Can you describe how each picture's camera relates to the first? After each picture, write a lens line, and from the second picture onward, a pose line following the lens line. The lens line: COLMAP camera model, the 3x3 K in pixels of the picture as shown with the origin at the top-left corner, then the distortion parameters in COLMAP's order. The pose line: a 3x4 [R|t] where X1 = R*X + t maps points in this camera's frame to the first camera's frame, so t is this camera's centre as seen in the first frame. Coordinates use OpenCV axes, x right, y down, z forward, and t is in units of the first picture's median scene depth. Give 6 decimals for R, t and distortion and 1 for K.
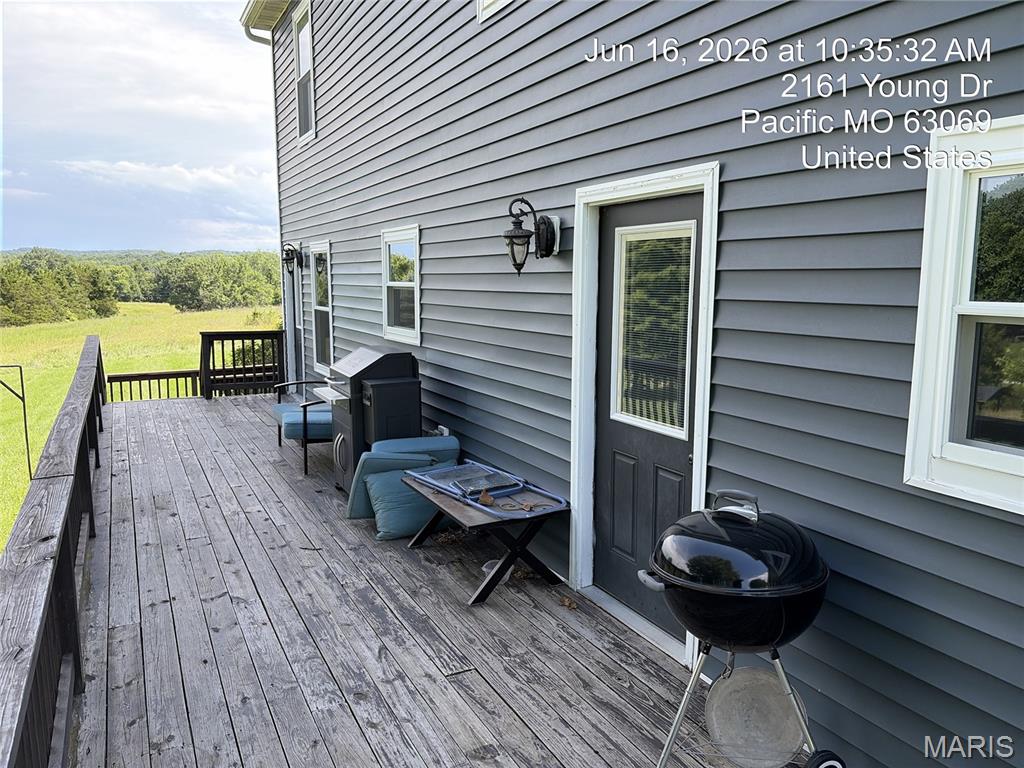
lens RADIAL K [[772.8, 0, 512.0], [0, 772.8, 384.0], [0, 0, 1]] dist [0.006873, 0.001864]
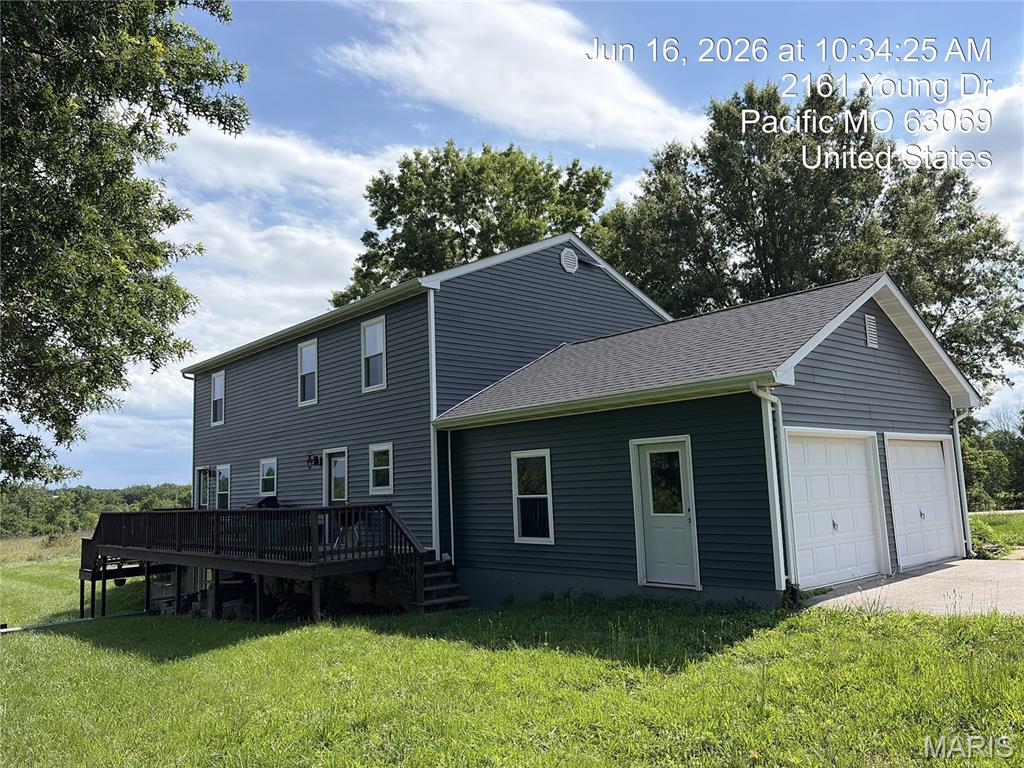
lens RADIAL K [[772.8, 0, 512.0], [0, 772.8, 384.0], [0, 0, 1]] dist [0.006873, 0.001864]
pose [[0.962350, -0.007897, 0.271699, -0.074322], [0.081454, 0.962019, -0.260548, 0.608255], [-0.259322, 0.272869, 0.926442, -3.380020]]
